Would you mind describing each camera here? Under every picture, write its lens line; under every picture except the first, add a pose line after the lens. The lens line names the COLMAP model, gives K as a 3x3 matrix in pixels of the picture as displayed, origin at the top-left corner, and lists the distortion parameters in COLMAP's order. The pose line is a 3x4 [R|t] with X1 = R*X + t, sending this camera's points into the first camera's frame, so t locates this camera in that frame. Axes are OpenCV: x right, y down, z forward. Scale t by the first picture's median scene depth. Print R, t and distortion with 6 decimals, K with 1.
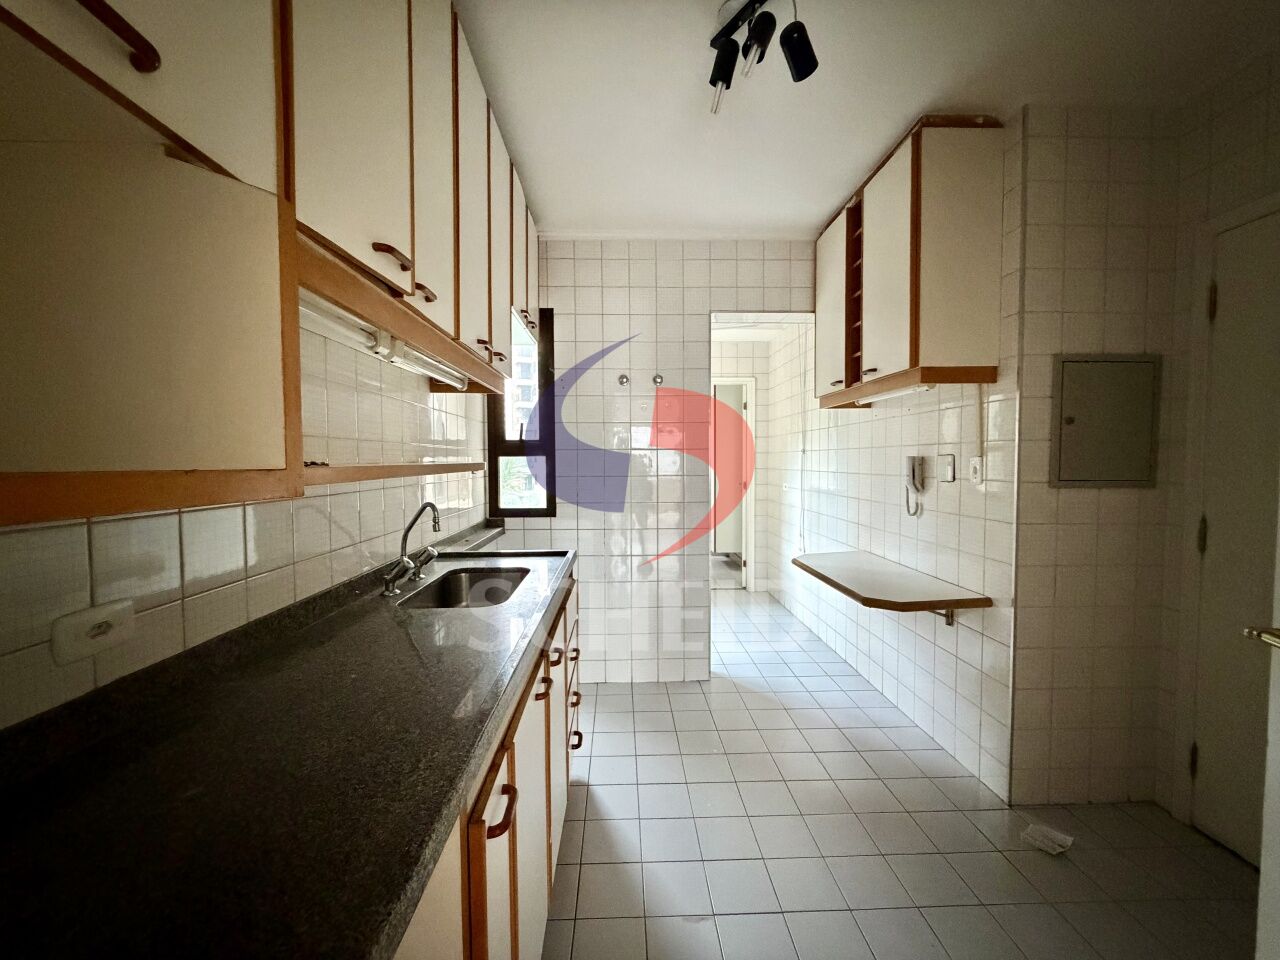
lens RADIAL K [[511.1, 0, 638.7], [0, 511.1, 479.9], [0, 0, 1]] dist [0.006597, 0.000055]
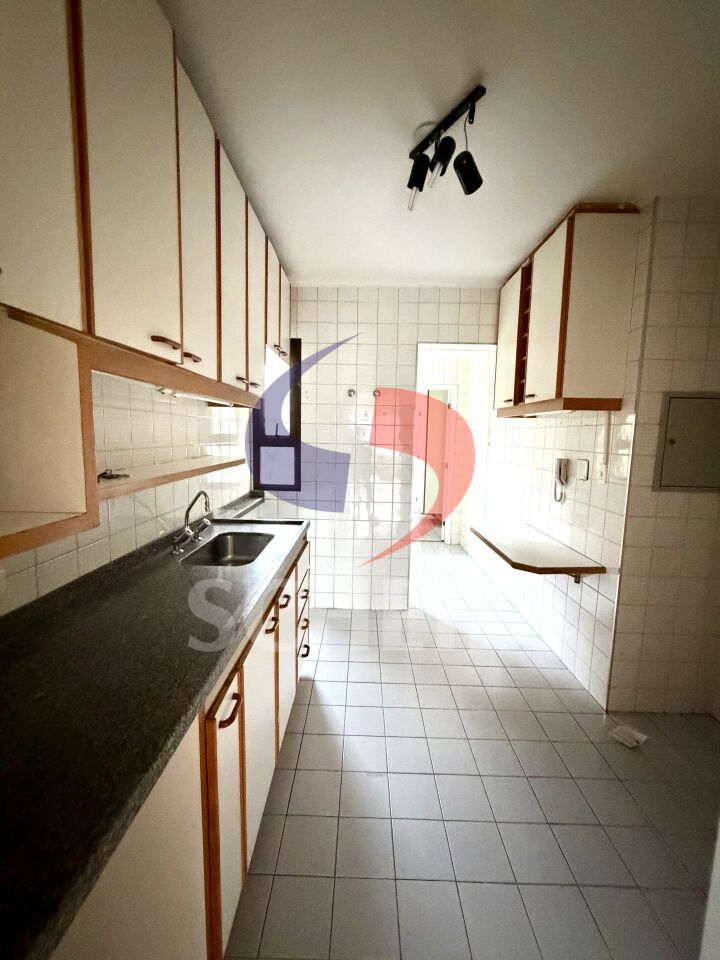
lens RADIAL K [[383.4, 0, 358.5], [0, 383.4, 477.0], [0, 0, 1]] dist [0.006597, 0.000055]
pose [[0.998537, 0.031057, -0.044255, 0.064215], [-0.027904, 0.997145, 0.070173, -0.069335], [0.046308, -0.068835, 0.996553, -0.049003]]
